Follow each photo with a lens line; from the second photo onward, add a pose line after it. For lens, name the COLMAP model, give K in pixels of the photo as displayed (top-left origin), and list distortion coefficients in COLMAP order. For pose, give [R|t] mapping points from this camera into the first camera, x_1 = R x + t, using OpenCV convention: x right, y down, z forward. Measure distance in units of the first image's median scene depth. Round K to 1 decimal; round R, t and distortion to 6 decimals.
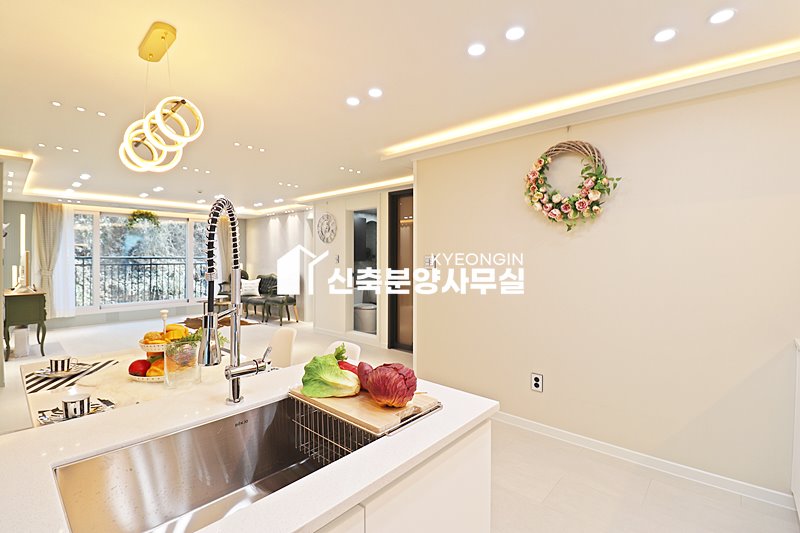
lens RADIAL K [[369.7, 0, 397.4], [0, 369.7, 260.6], [0, 0, 1]] dist [0.002033, -0.014524]
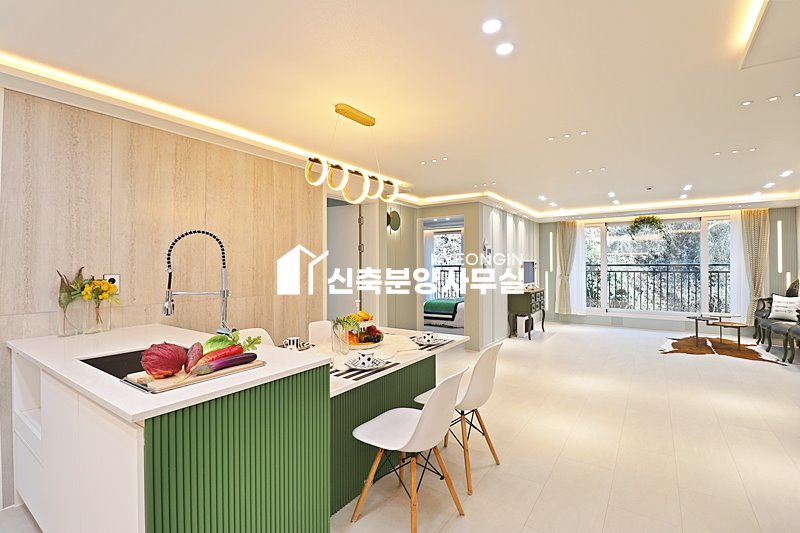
lens RADIAL K [[369.7, 0, 397.4], [0, 369.7, 260.6], [0, 0, 1]] dist [0.002033, -0.014524]
pose [[0.124016, -0.016548, -0.992142, 0.218988], [-0.004882, 0.999839, -0.017286, 0.001956], [0.992268, 0.006987, 0.123915, 0.263974]]
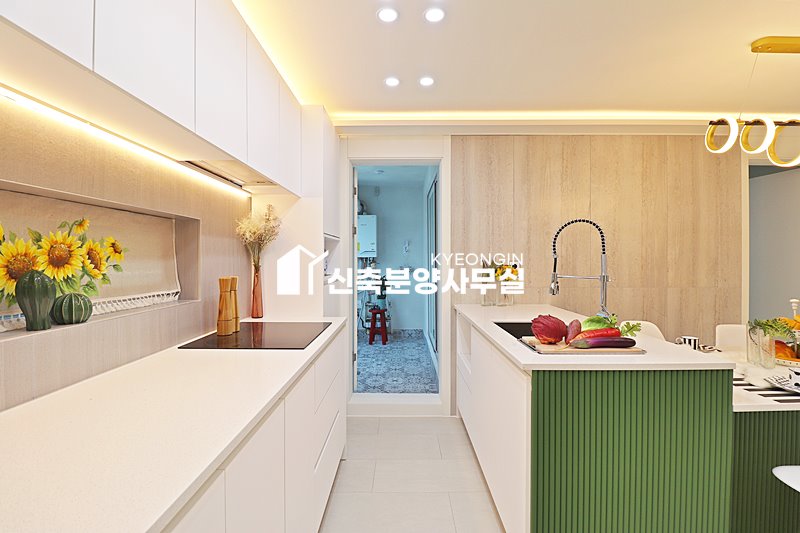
lens RADIAL K [[369.7, 0, 397.4], [0, 369.7, 260.6], [0, 0, 1]] dist [0.002033, -0.014524]
pose [[-0.752159, -0.000994, -0.658981, 0.235506], [-0.008694, 0.999927, 0.008416, 0.007560], [0.658924, 0.012059, -0.752112, 0.278989]]
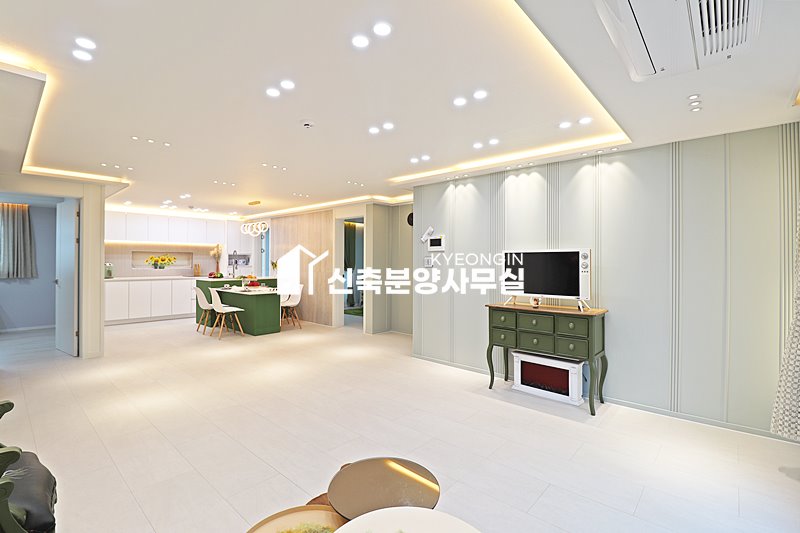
lens RADIAL K [[369.7, 0, 397.4], [0, 369.7, 260.6], [0, 0, 1]] dist [0.002033, -0.014524]
pose [[-0.999968, -0.007718, 0.002076, -0.591931], [-0.007695, 0.999912, 0.010769, -0.008997], [-0.002159, 0.010753, -0.999940, 1.339231]]
